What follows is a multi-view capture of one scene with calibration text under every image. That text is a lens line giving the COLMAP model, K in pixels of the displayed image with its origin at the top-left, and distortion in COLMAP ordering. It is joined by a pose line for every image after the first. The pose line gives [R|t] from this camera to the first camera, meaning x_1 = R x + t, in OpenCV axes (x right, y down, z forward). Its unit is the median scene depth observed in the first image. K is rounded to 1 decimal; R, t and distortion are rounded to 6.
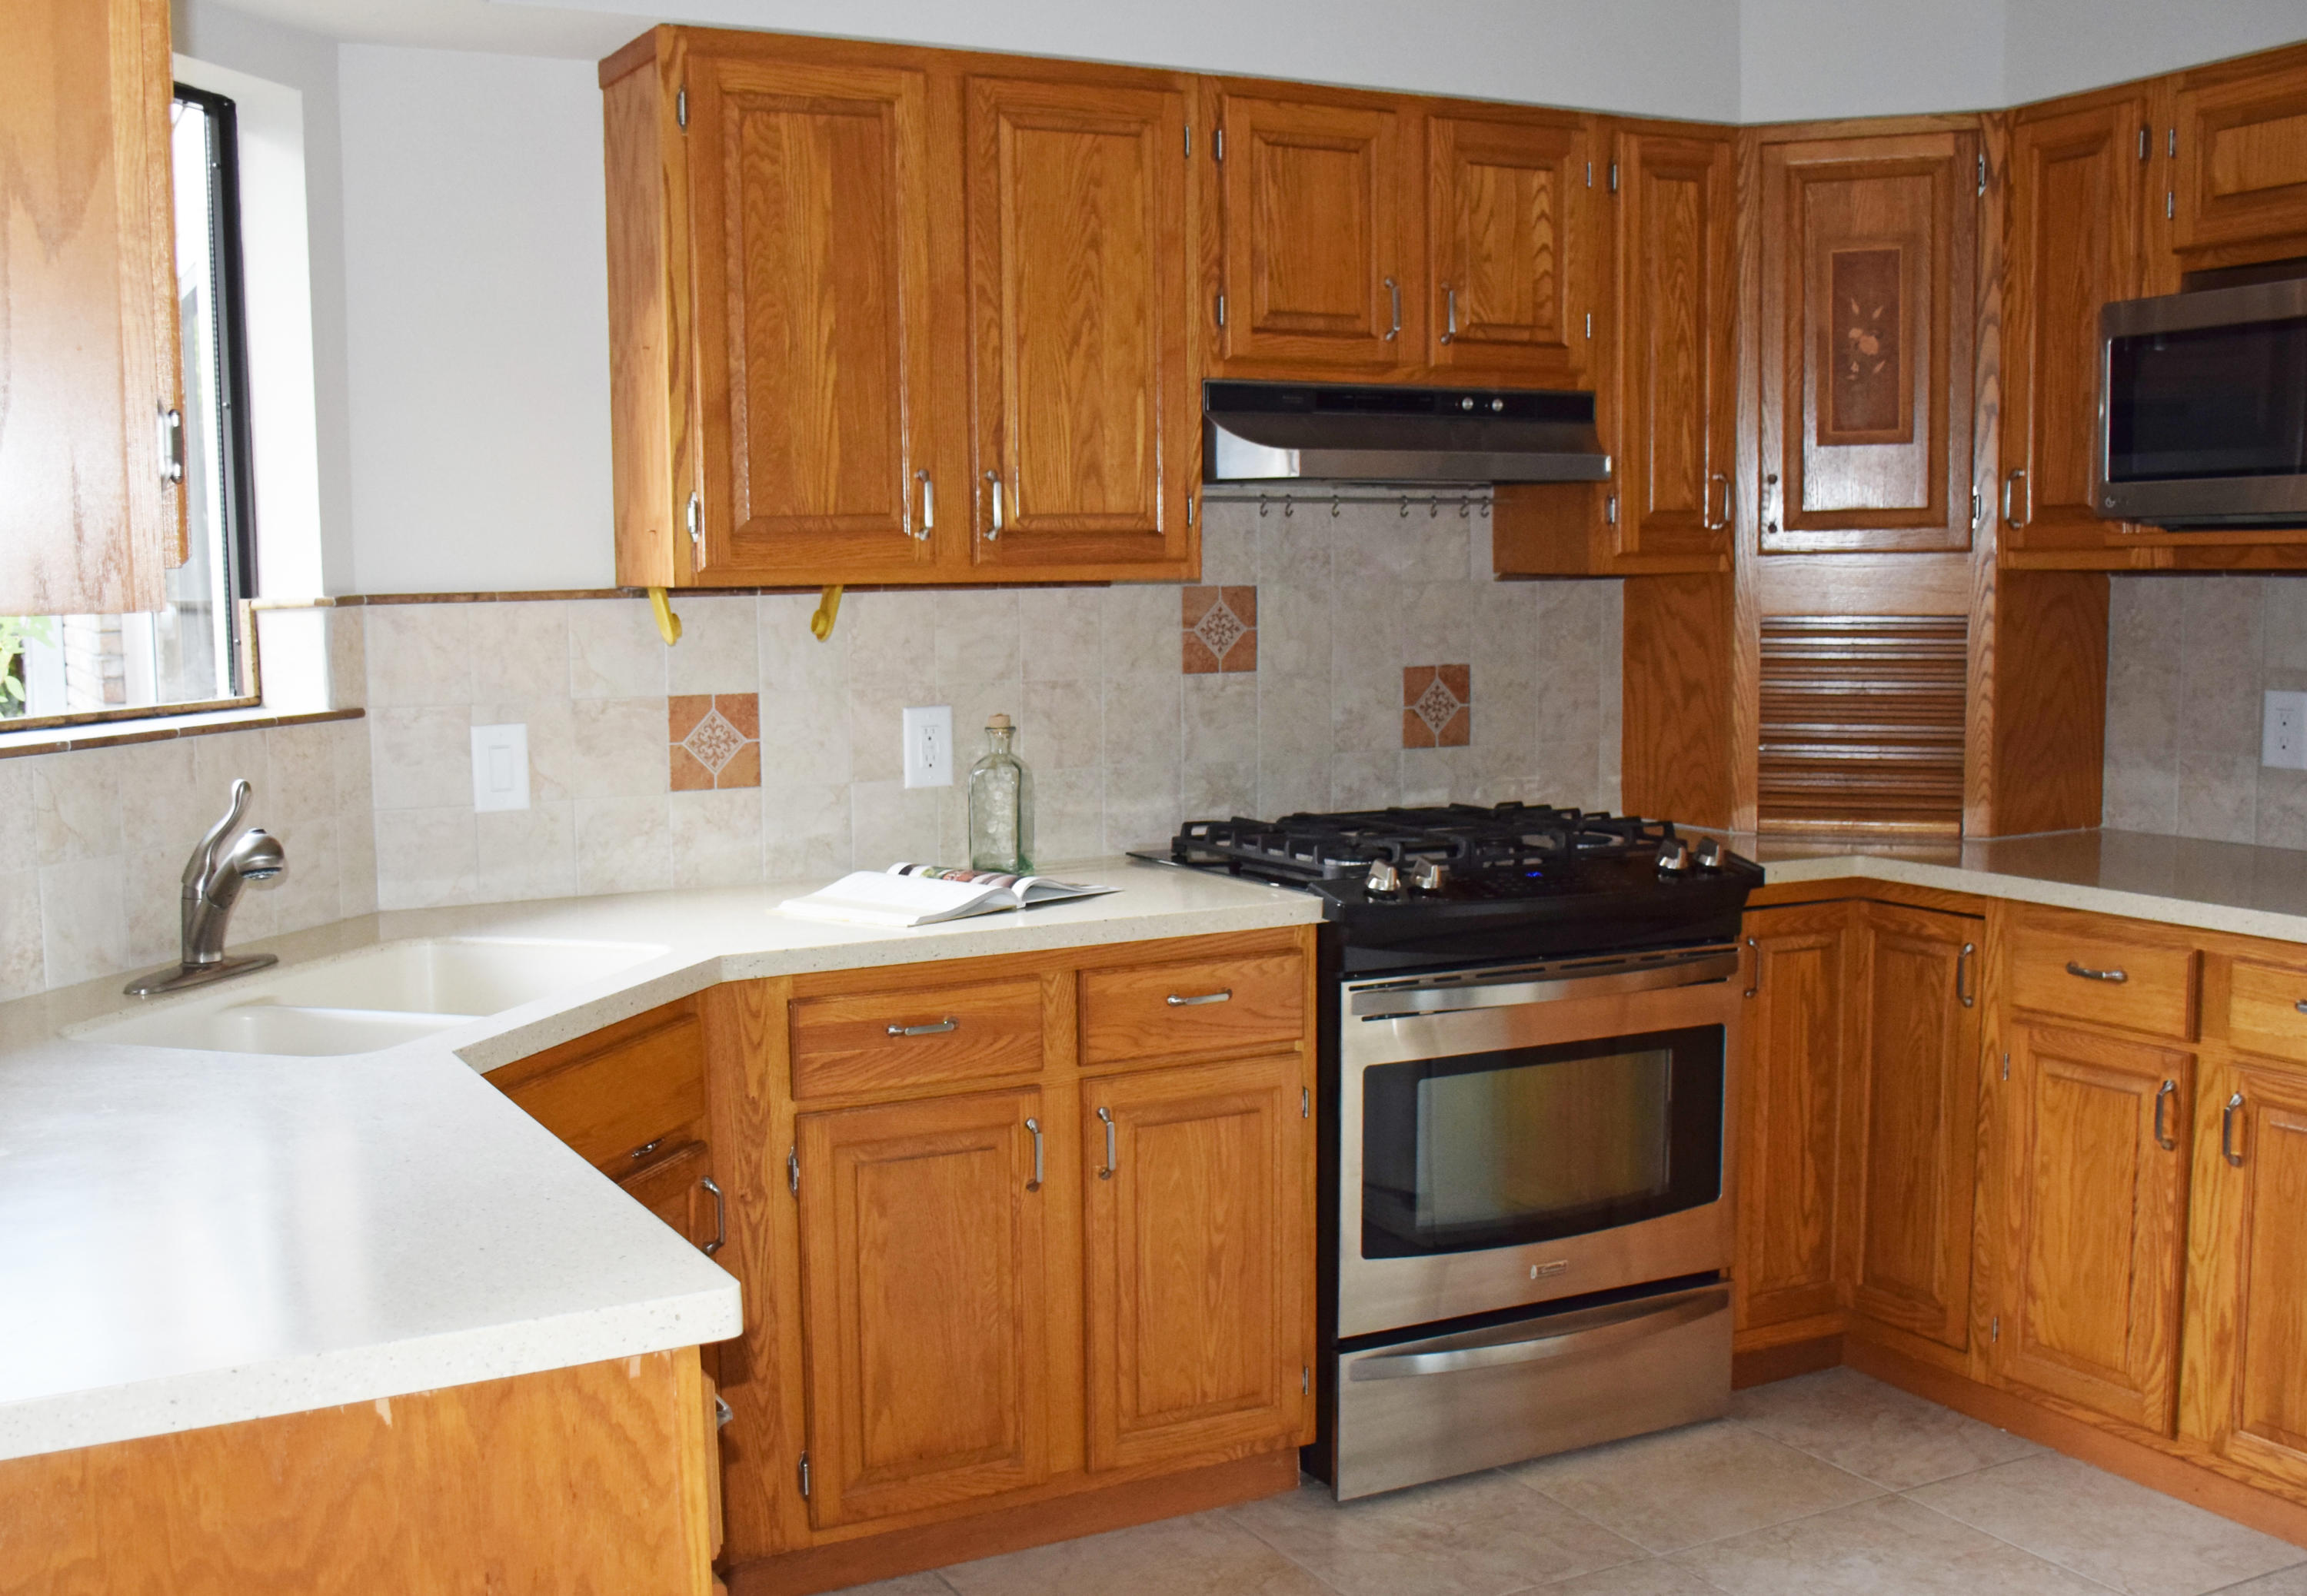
lens RADIAL K [[2350.2, 0, 1023.0], [0, 2350.2, 843.2], [0, 0, 1]] dist [-0.118630, 0.125463]
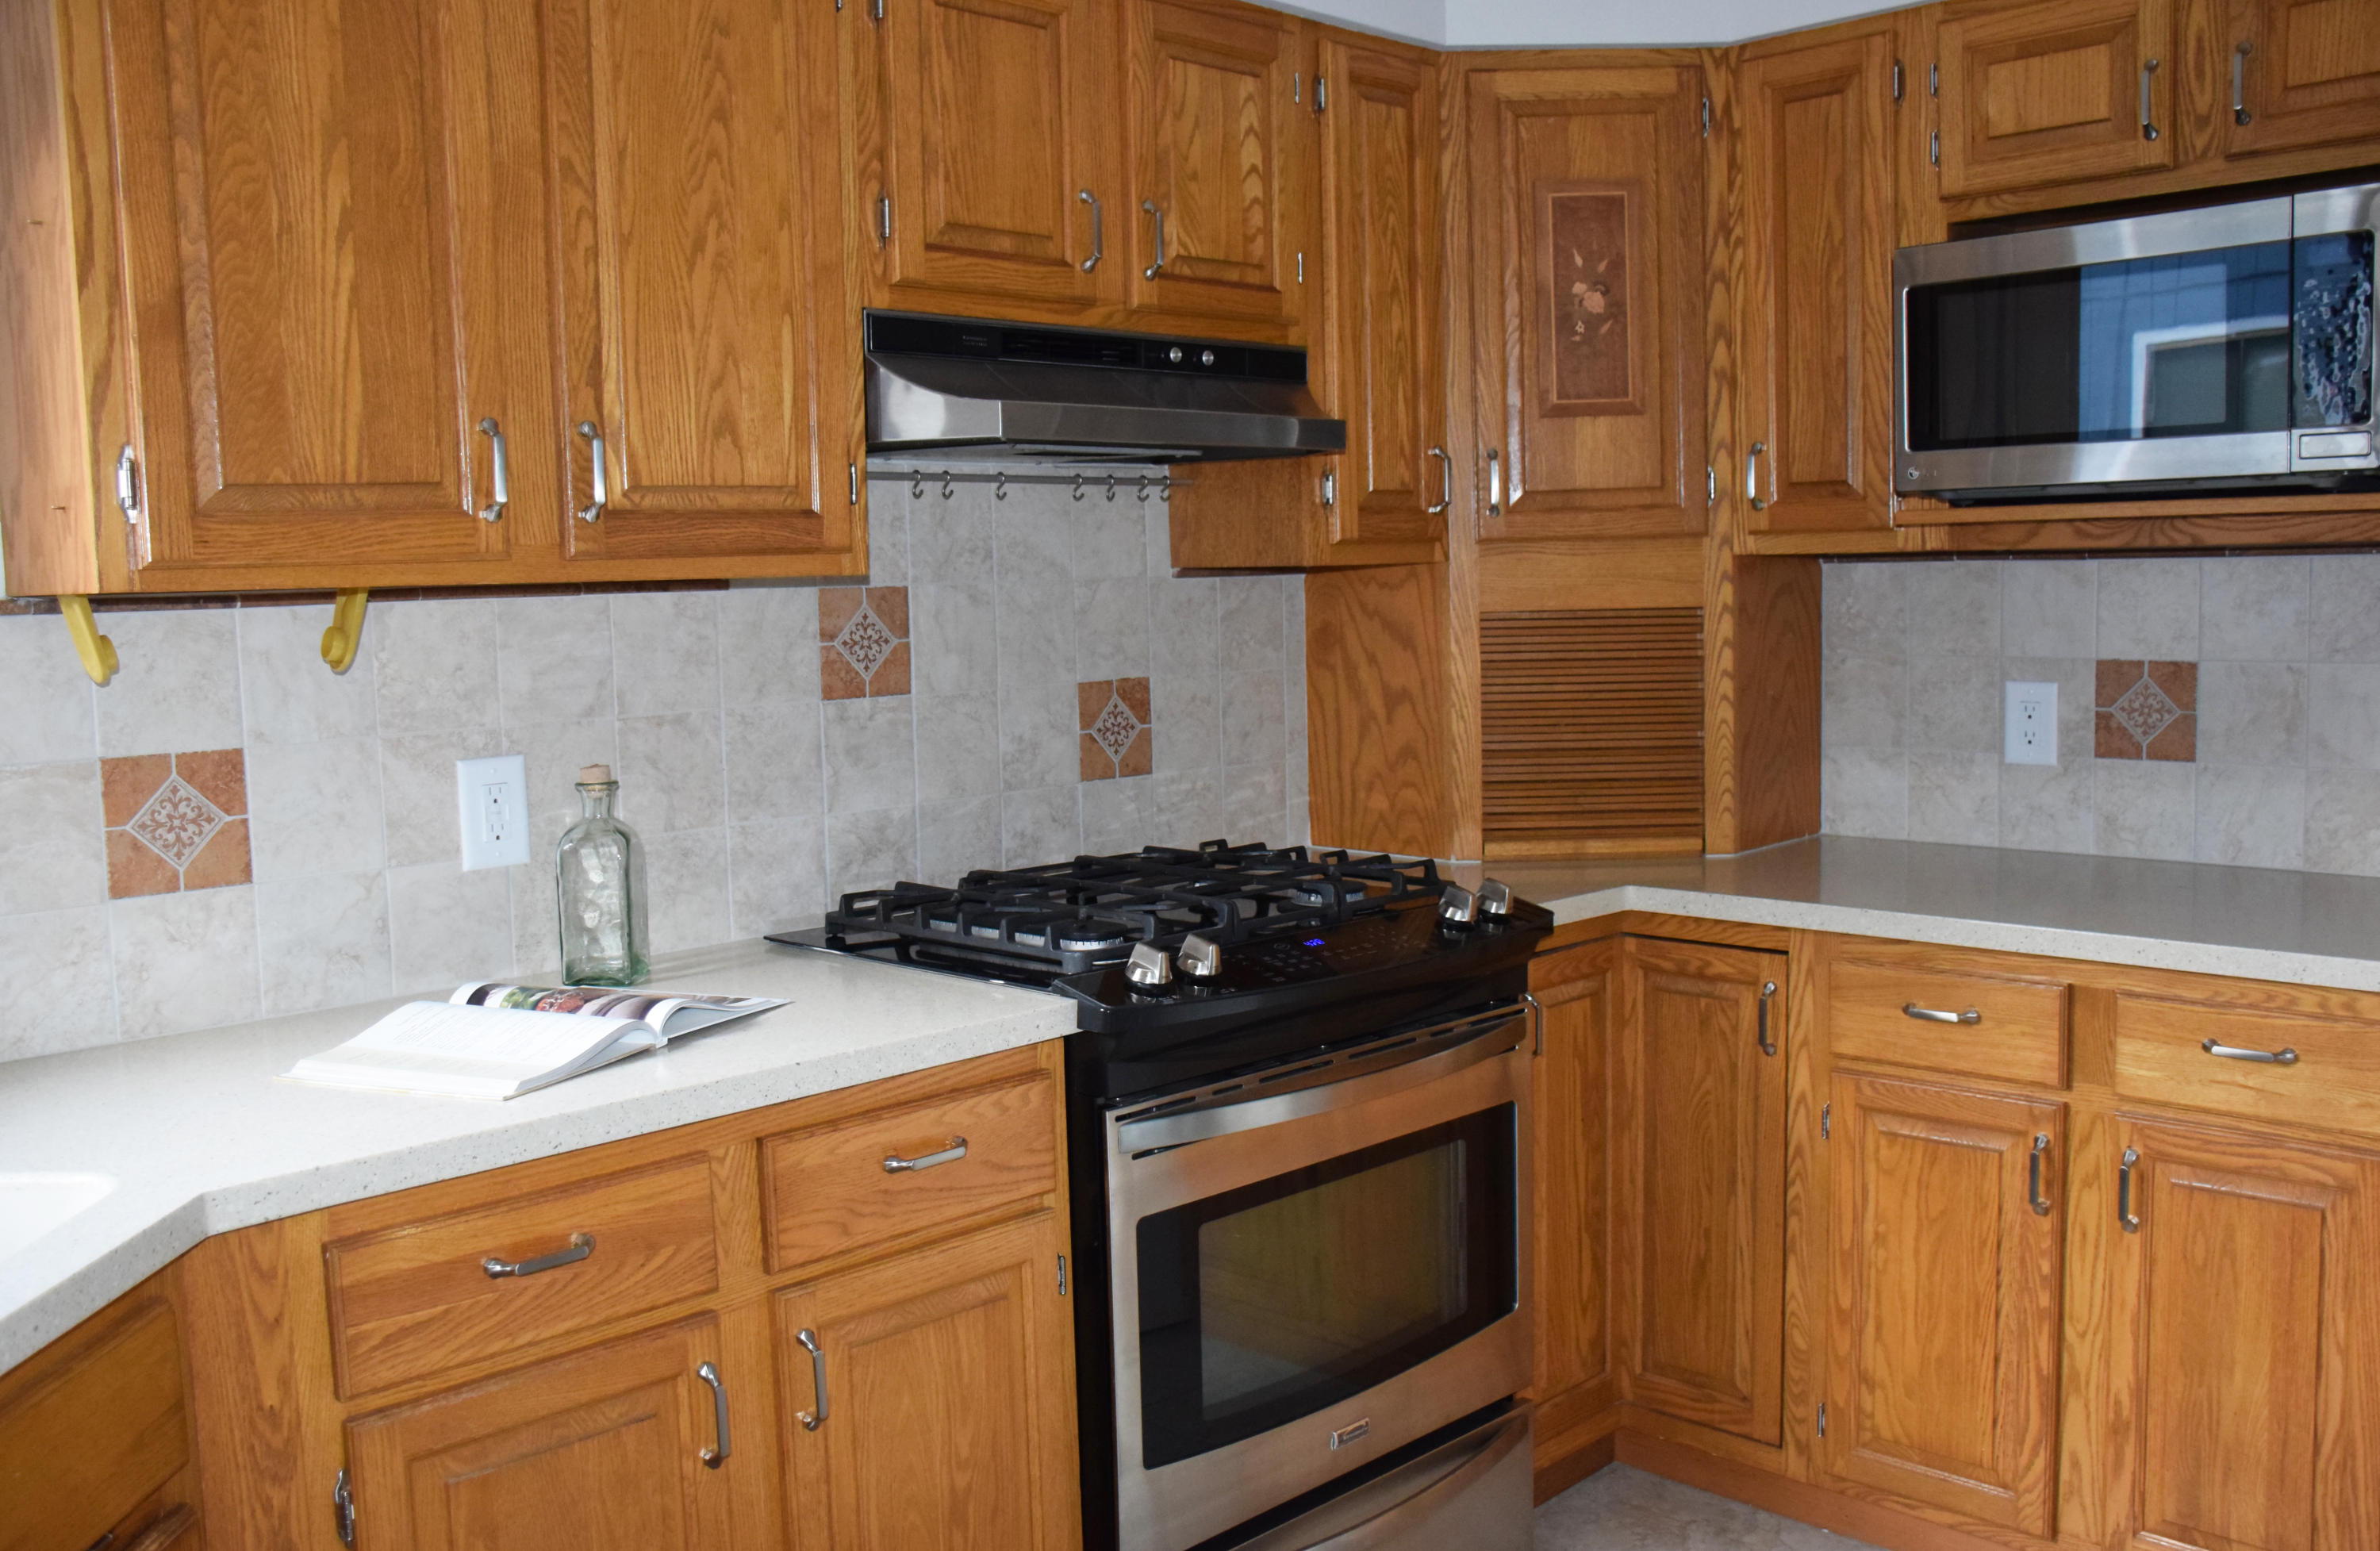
lens RADIAL K [[2070.5, 0, 1190.0], [0, 2070.5, 775.5], [0, 0, 1]] dist [-0.123433, 0.133897]
pose [[0.944623, -0.040762, 0.325615, -0.045281], [0.049613, 0.998589, -0.018920, -0.031836], [-0.324384, 0.034027, 0.945313, 0.353880]]
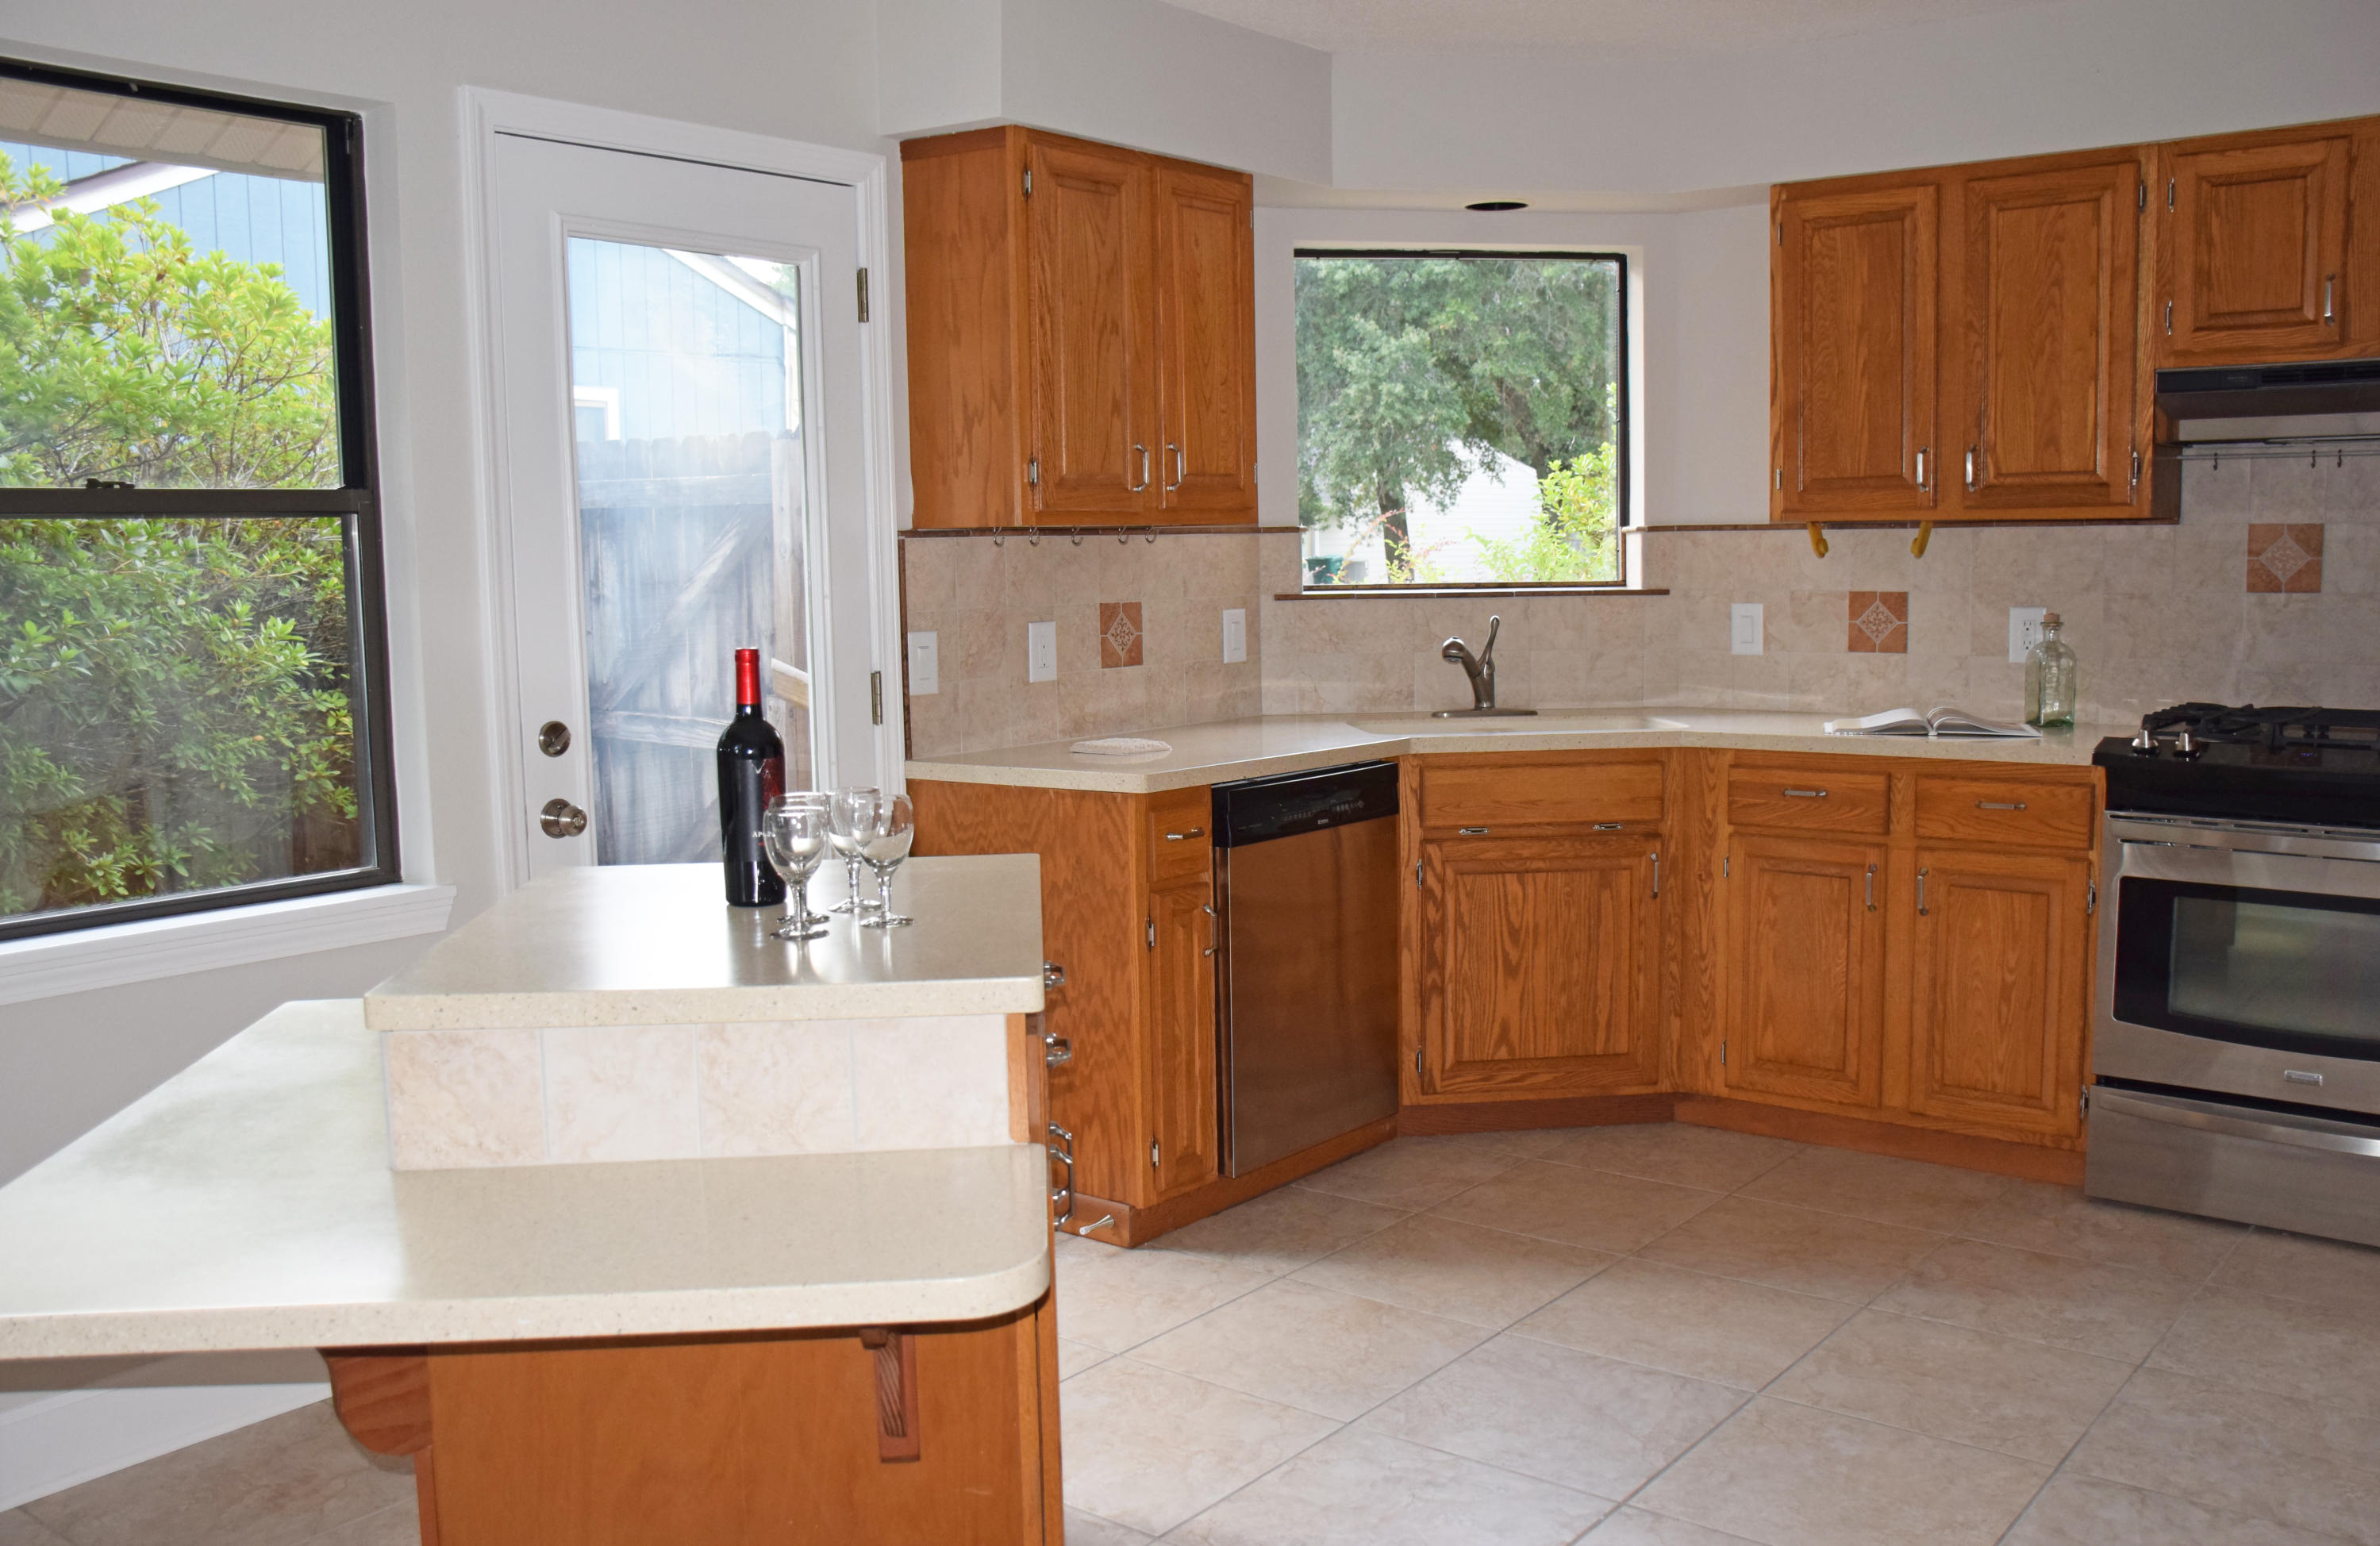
lens RADIAL K [[2070.5, 0, 1190.0], [0, 2070.5, 773.0], [0, 0, 1]] dist [-0.123433, 0.133897]
pose [[0.433656, 0.105634, -0.894865, 0.921655], [-0.098252, 0.992727, 0.069573, 0.007055], [0.895706, 0.057751, 0.440880, -0.004677]]
